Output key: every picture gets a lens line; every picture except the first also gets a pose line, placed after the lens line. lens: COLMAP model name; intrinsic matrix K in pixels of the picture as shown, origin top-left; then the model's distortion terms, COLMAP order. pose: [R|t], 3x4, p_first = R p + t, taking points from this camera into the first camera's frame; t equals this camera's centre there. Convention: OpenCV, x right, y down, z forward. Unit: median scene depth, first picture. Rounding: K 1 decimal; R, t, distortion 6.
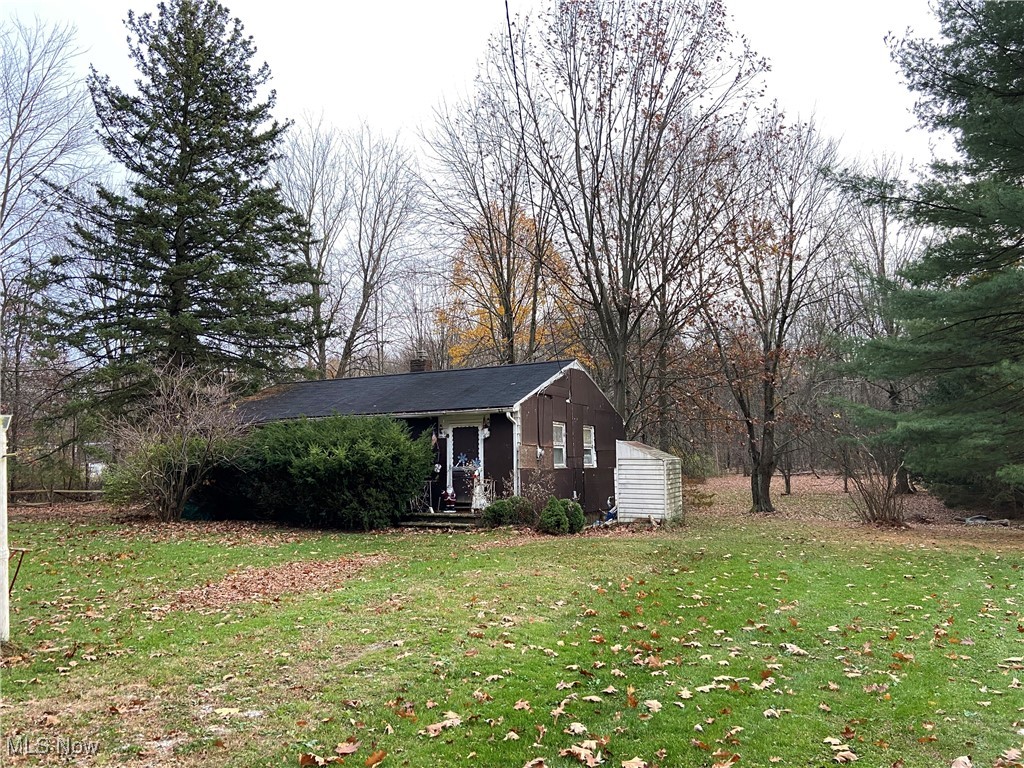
lens RADIAL K [[767.4, 0, 512.0], [0, 767.4, 384.0], [0, 0, 1]] dist [0.111097, -0.272903]
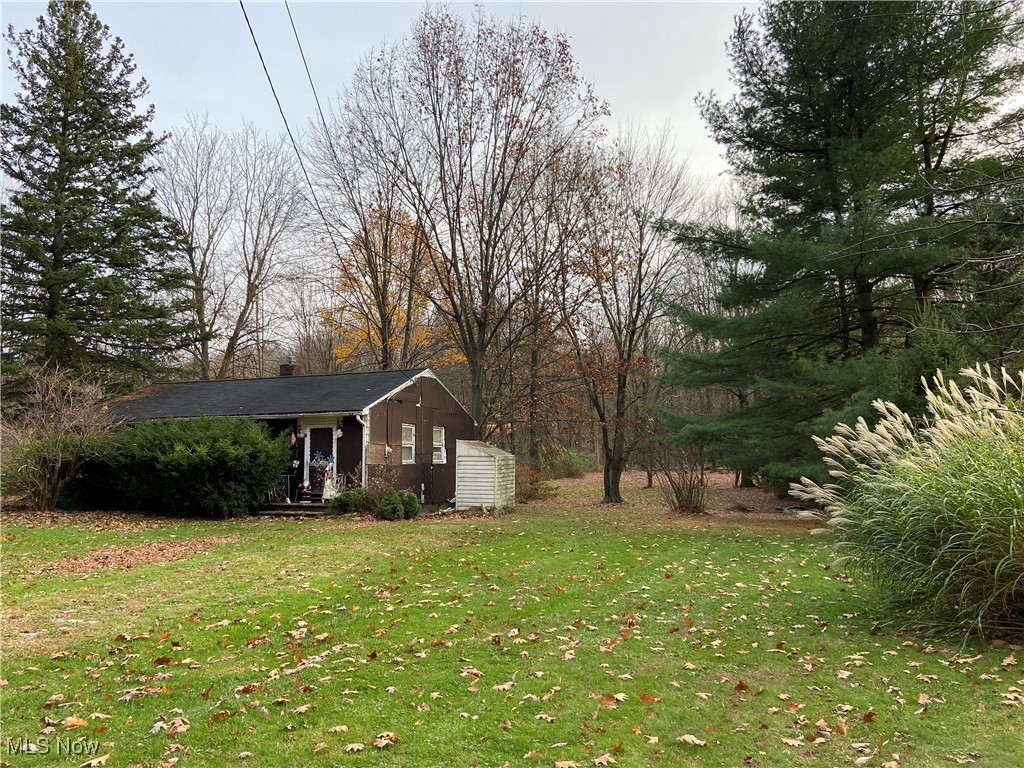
lens RADIAL K [[780.5, 0, 513.7], [0, 780.5, 393.3], [0, 0, 1]] dist [0.103831, -0.185881]
pose [[0.993360, 0.013806, 0.114217, 0.069339], [-0.016053, 0.999695, 0.018778, -0.016766], [-0.113923, -0.020487, 0.993278, -0.144551]]
